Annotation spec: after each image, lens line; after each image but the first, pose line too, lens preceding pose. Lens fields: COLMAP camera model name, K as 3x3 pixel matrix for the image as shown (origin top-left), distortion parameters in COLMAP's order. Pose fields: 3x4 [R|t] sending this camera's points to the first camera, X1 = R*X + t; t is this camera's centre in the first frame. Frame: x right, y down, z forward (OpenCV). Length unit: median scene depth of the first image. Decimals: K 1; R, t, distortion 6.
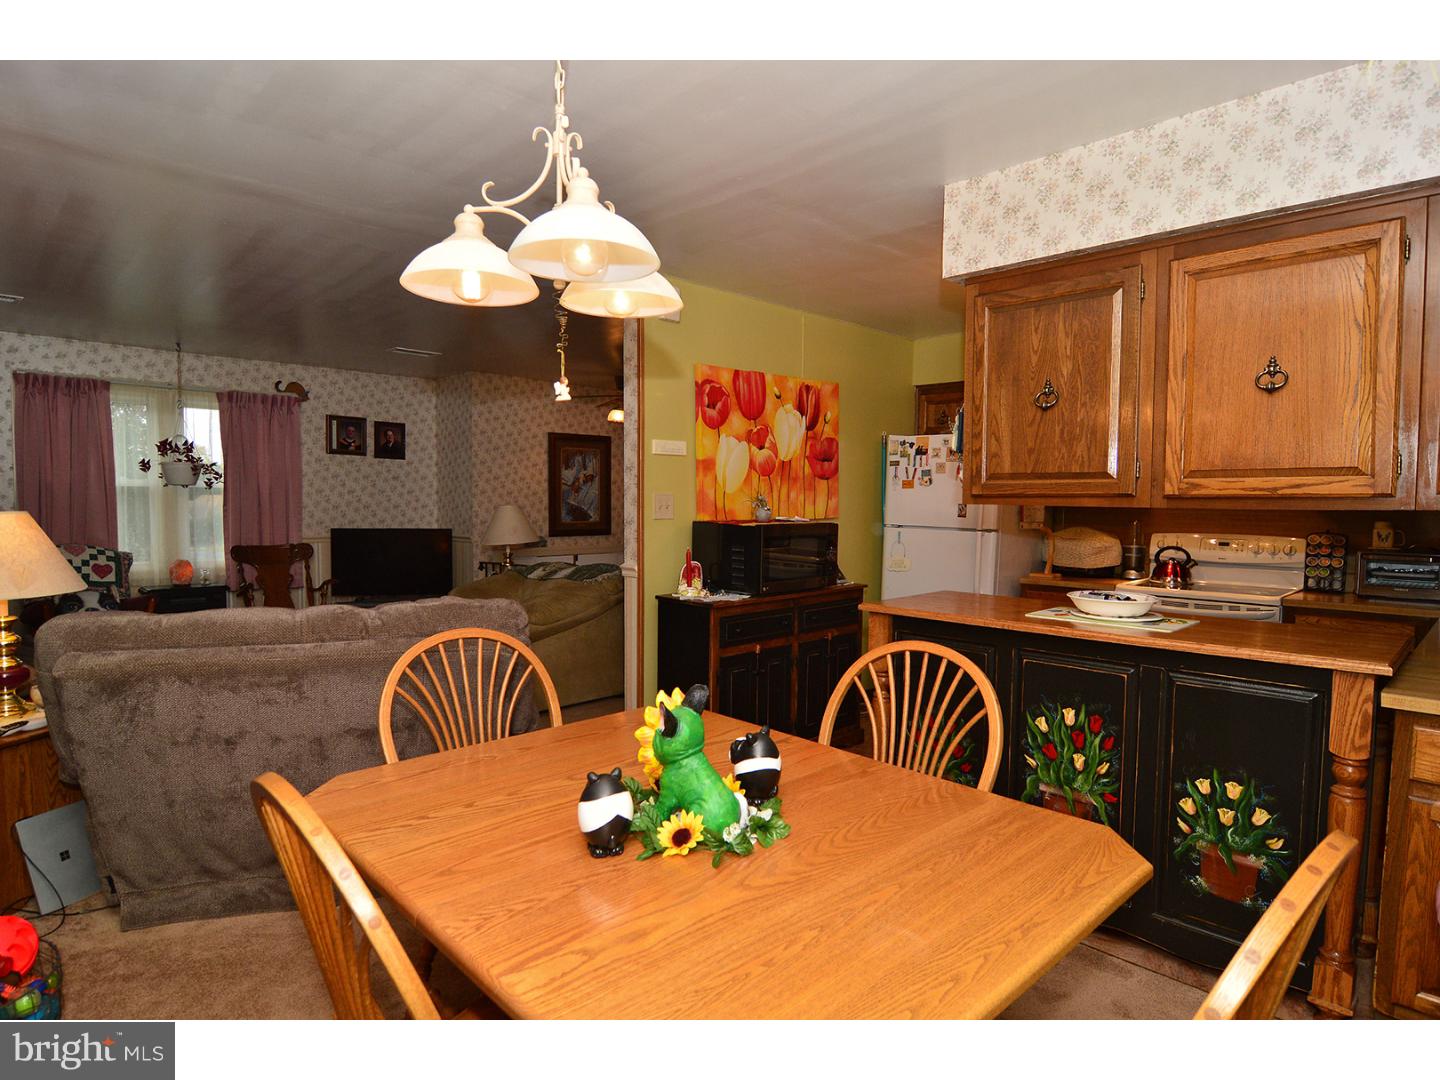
lens RADIAL K [[781.3, 0, 714.4], [0, 781.3, 546.1], [0, 0, 1]] dist [-0.029917, -0.002564]
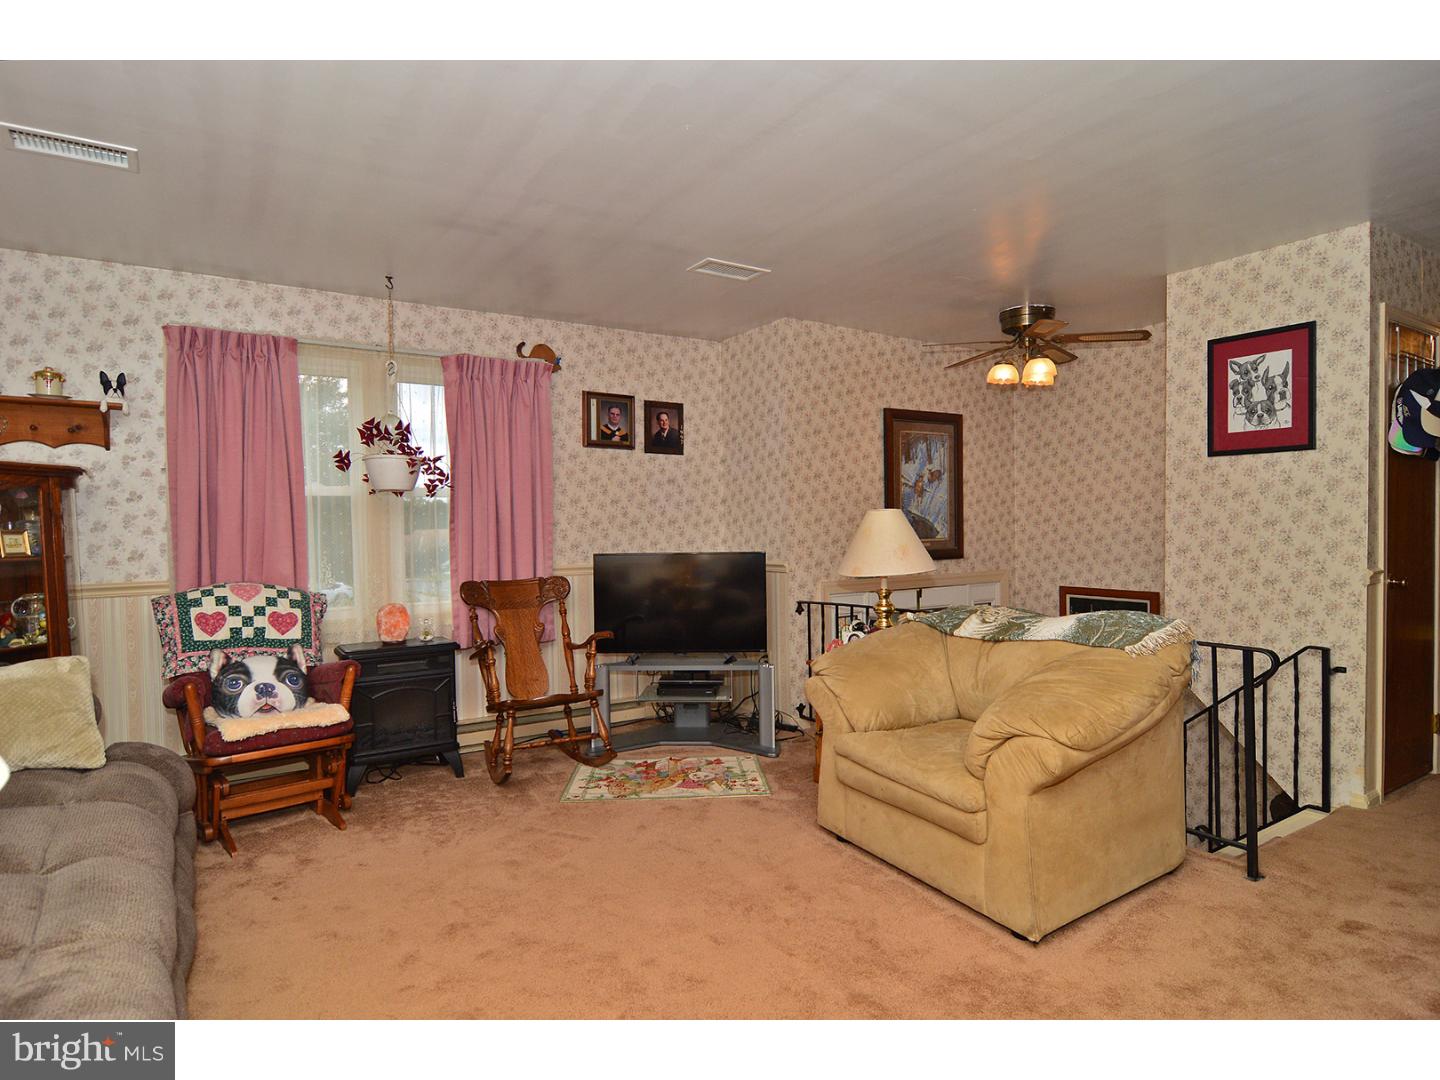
lens RADIAL K [[781.3, 0, 714.4], [0, 781.3, 546.1], [0, 0, 1]] dist [-0.029917, -0.002564]
pose [[0.975581, -0.018837, -0.218831, -0.249563], [0.011524, 0.999333, -0.034649, -0.005038], [0.219338, 0.031281, 0.975147, 0.368076]]
